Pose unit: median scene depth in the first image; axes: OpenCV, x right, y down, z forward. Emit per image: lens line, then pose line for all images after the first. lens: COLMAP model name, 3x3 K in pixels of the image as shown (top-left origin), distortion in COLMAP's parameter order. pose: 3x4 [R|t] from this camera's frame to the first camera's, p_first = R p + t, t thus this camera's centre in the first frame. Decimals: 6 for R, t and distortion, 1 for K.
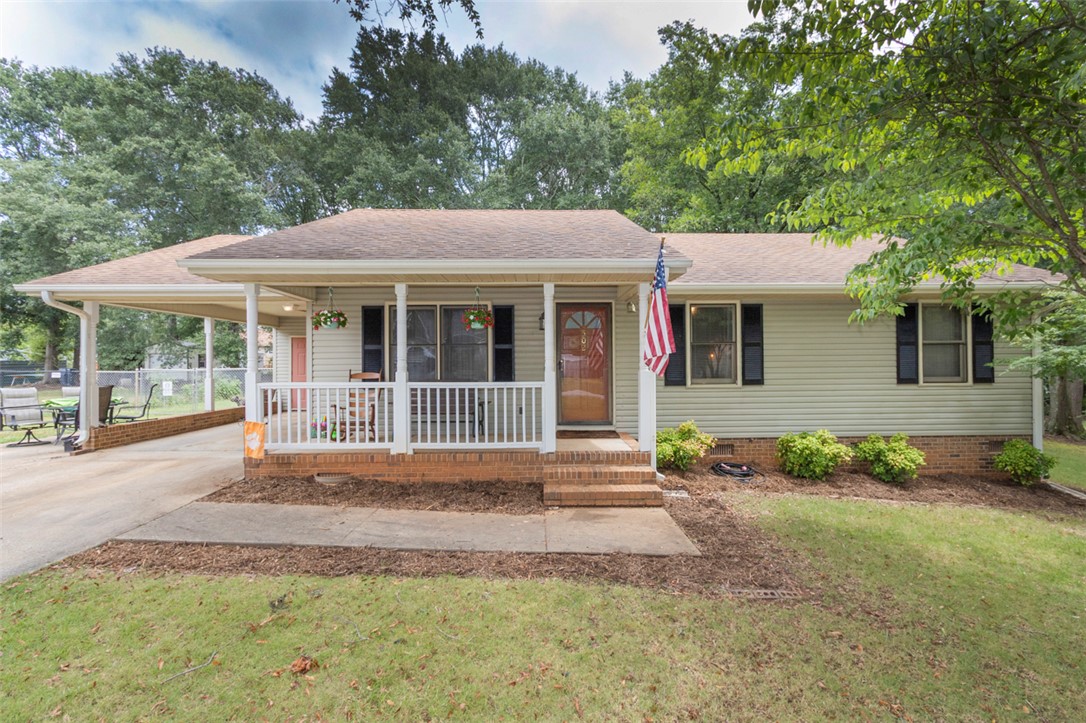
lens RADIAL K [[492.6, 0, 557.9], [0, 492.6, 358.6], [0, 0, 1]] dist [0.001187, -0.000215]
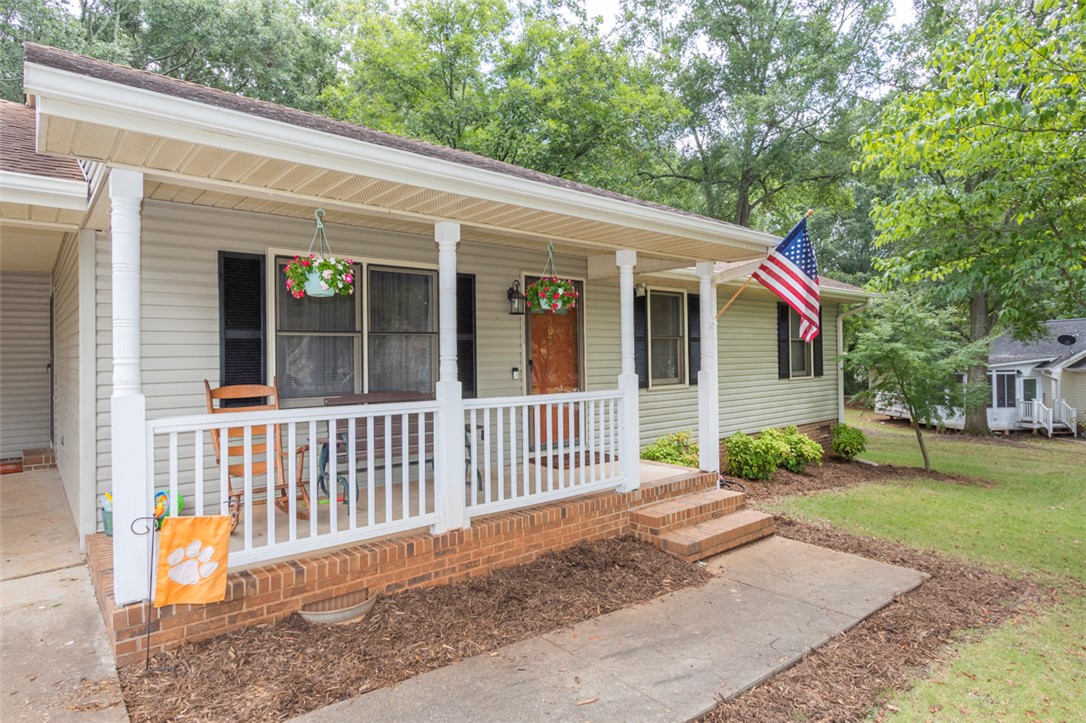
lens RADIAL K [[603.6, 0, 542.3], [0, 603.6, 346.8], [0, 0, 1]] dist [0.002309, -0.000362]
pose [[0.774723, 0.006020, 0.632272, -0.562003], [0.000276, 0.999951, -0.009858, -0.004603], [-0.632300, 0.007812, 0.774684, 0.345200]]
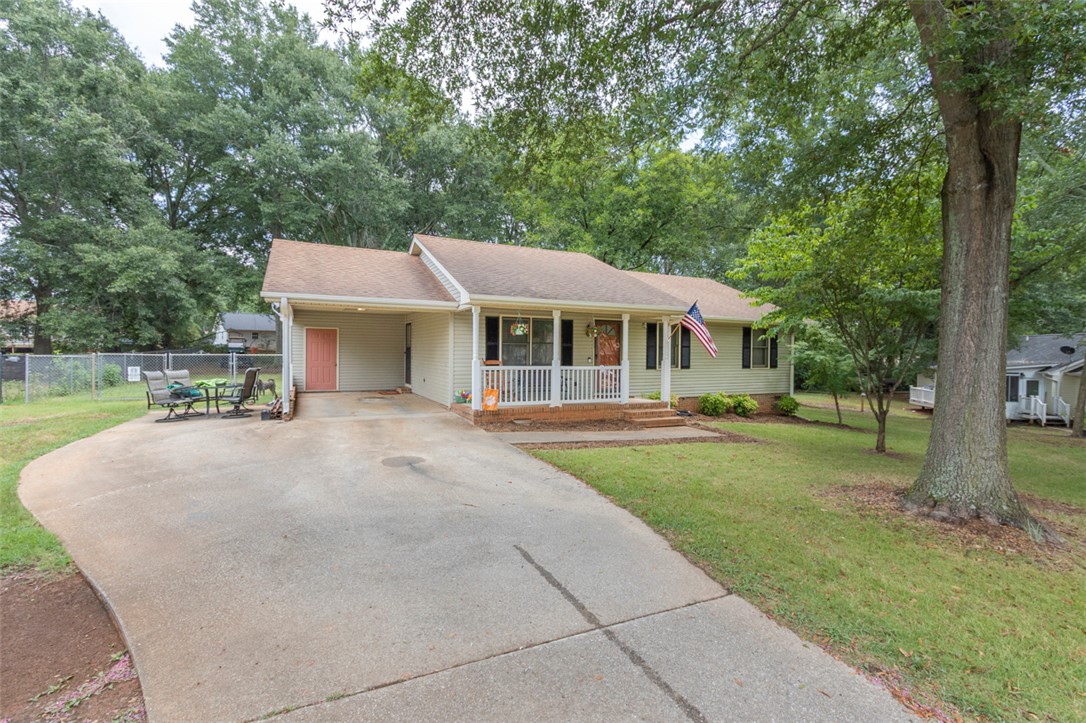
lens RADIAL K [[494.1, 0, 544.2], [0, 494.1, 358.3], [0, 0, 1]] dist [0.002409, -0.000729]
pose [[0.907575, 0.010199, 0.419766, -0.928283], [-0.021419, 0.999528, 0.022025, -0.015951], [-0.419343, -0.028980, 0.907365, -0.495579]]
